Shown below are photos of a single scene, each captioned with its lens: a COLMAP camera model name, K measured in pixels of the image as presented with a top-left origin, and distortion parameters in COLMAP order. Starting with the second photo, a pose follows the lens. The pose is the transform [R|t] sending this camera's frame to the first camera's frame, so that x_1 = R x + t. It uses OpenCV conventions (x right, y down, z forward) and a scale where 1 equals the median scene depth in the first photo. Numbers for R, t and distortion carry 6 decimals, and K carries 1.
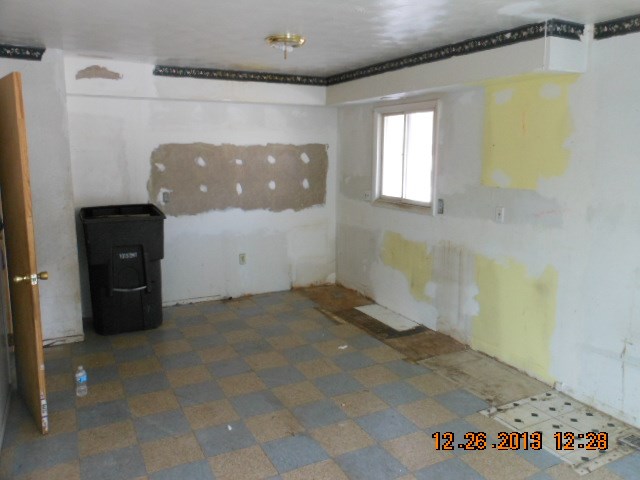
lens RADIAL K [[536.9, 0, 325.7], [0, 536.9, 239.8], [0, 0, 1]] dist [0.026751, -0.018470]
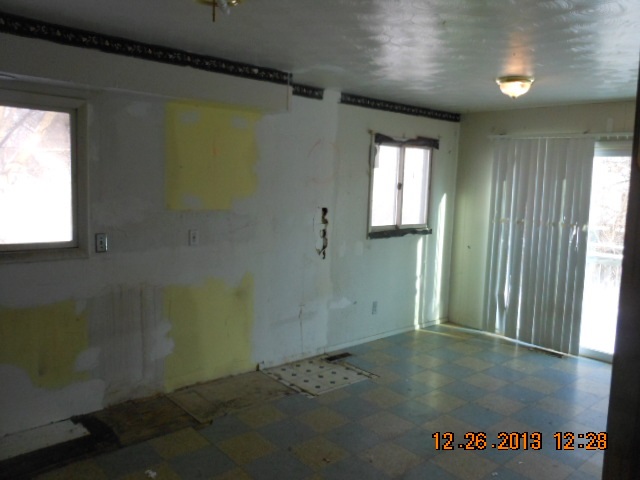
lens RADIAL K [[536.9, 0, 325.8], [0, 536.9, 239.2], [0, 0, 1]] dist [0.026751, -0.018470]
pose [[-0.256222, -0.122172, 0.958866, -0.690761], [0.125233, 0.979424, 0.158256, -0.172806], [-0.958471, 0.160631, -0.235650, 1.025193]]
